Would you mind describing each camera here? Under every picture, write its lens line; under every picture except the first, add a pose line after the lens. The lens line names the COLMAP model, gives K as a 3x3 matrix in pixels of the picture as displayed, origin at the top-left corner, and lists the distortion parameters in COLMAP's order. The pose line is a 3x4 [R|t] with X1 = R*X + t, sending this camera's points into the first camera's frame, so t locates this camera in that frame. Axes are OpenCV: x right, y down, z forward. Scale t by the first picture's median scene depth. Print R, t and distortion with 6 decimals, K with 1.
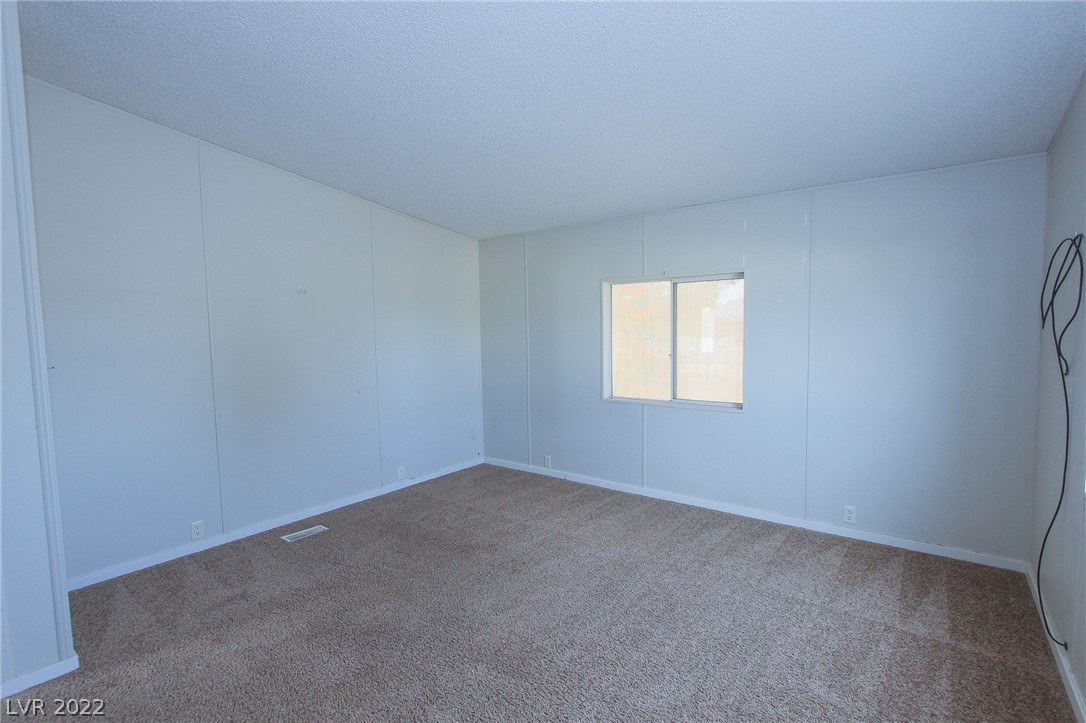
lens RADIAL K [[498.9, 0, 540.4], [0, 498.9, 363.6], [0, 0, 1]] dist [-0.011203, 0.000471]
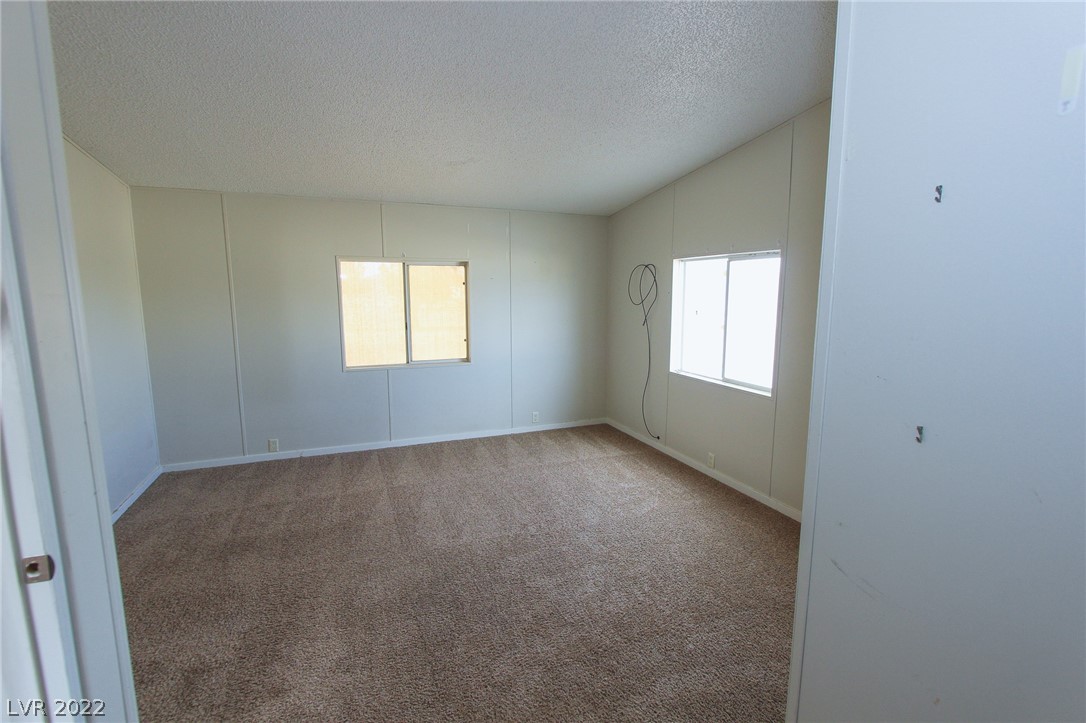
lens RADIAL K [[498.9, 0, 535.5], [0, 498.9, 366.3], [0, 0, 1]] dist [-0.011203, 0.000471]
pose [[0.515115, -0.115929, 0.849245, -0.609690], [0.046531, 0.993132, 0.107348, -0.034671], [-0.855857, -0.015780, 0.516971, 0.114138]]
